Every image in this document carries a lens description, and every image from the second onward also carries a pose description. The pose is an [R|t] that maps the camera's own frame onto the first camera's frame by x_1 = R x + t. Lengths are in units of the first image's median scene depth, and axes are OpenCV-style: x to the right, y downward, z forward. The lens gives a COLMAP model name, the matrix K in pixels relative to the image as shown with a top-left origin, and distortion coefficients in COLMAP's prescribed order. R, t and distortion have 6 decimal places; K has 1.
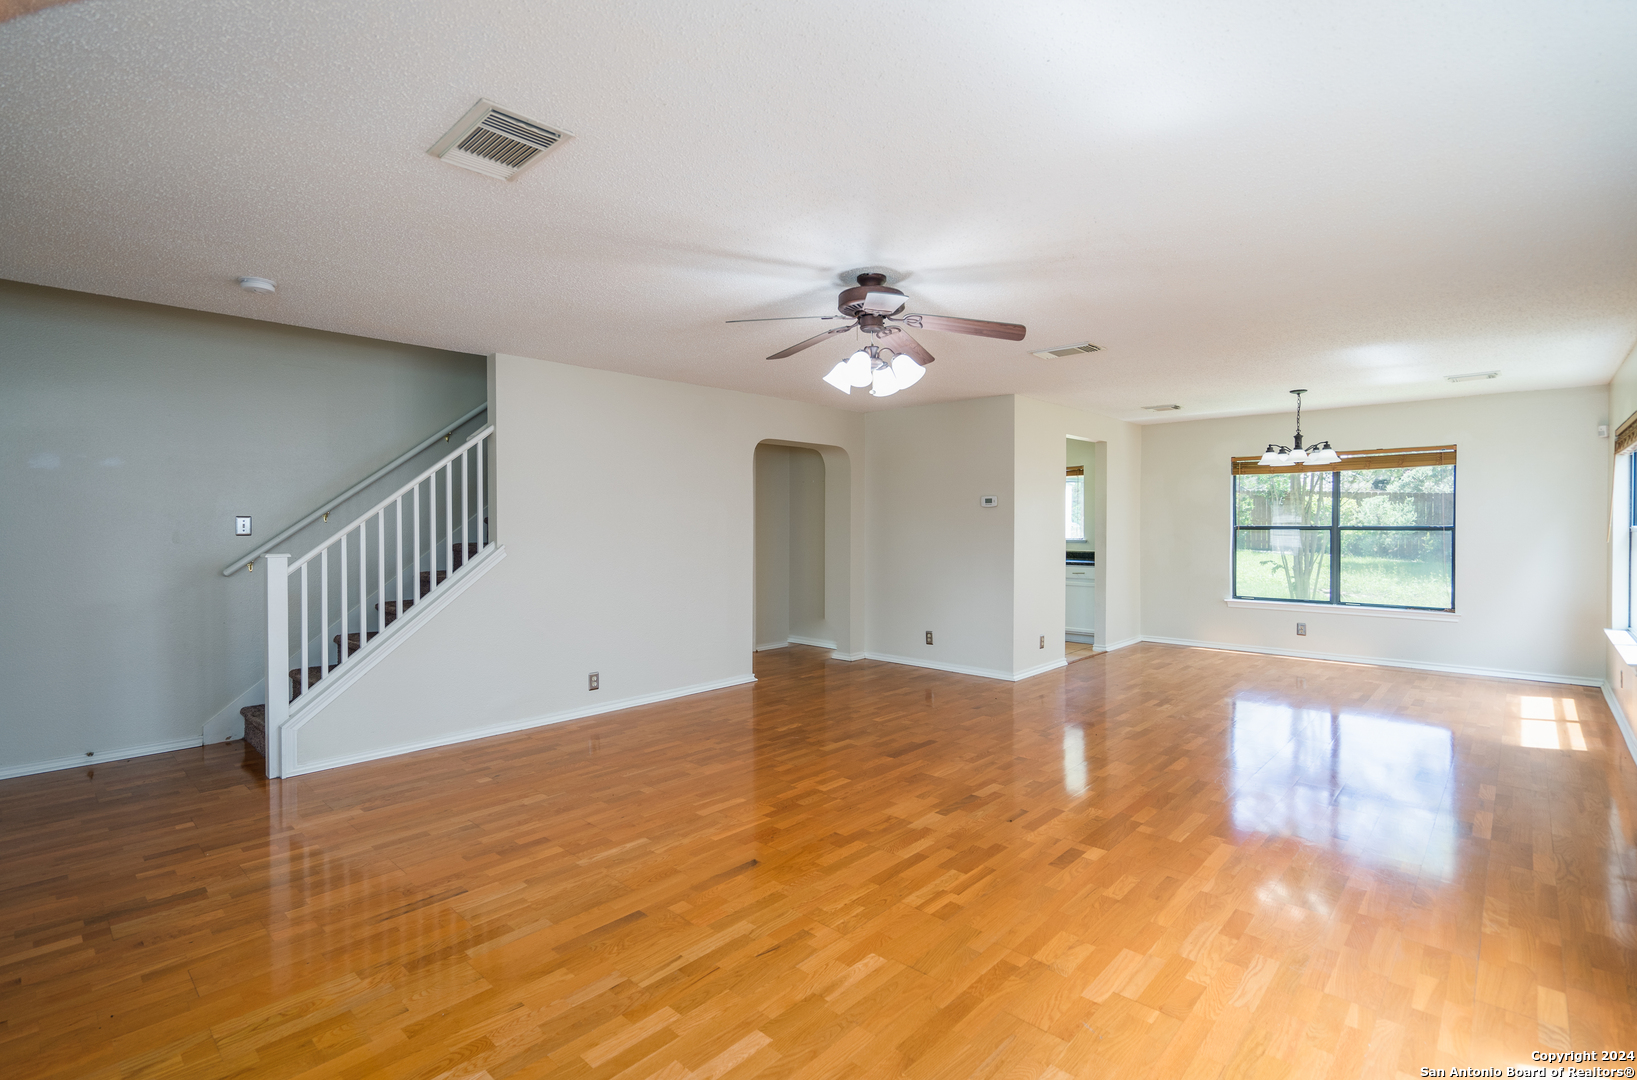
lens RADIAL K [[758.4, 0, 809.2], [0, 758.4, 526.6], [0, 0, 1]] dist [-0.001358, -0.000113]
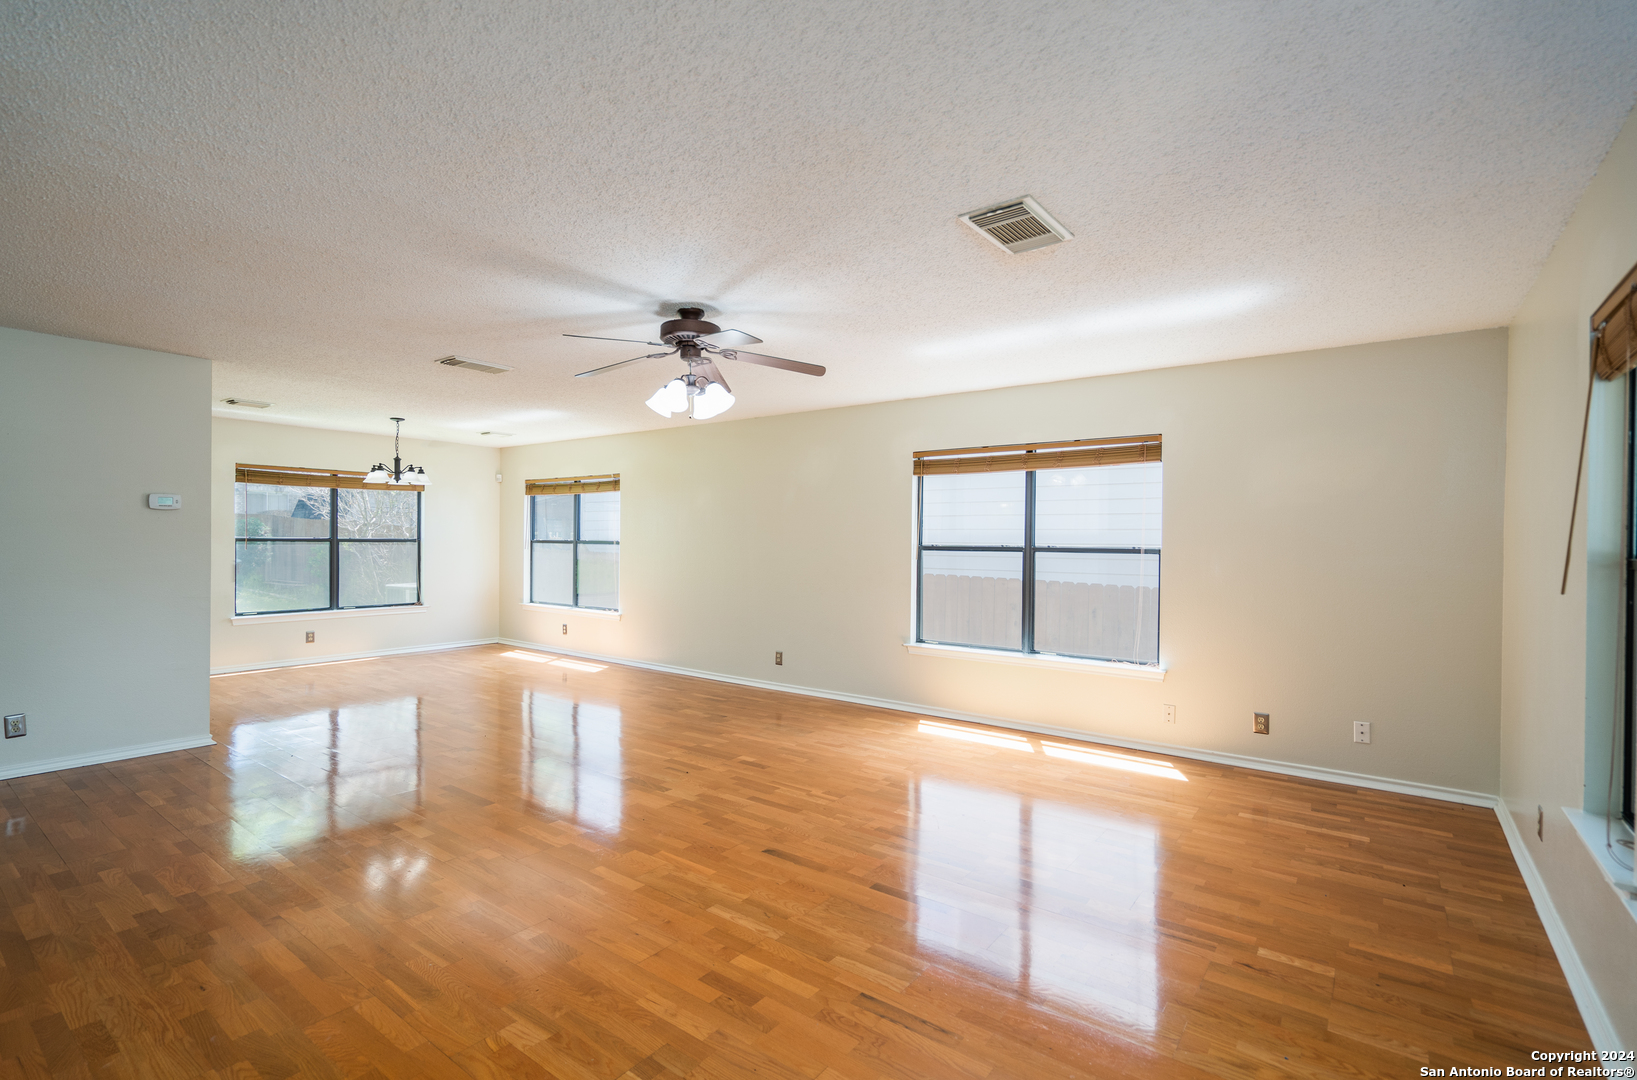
lens RADIAL K [[758.4, 0, 809.5], [0, 758.4, 549.2], [0, 0, 1]] dist [-0.001358, -0.000113]
pose [[-0.101631, -0.011703, 0.994753, -1.031719], [-0.003314, 0.999929, 0.011425, 0.000636], [-0.994817, -0.002135, -0.101663, 0.946366]]
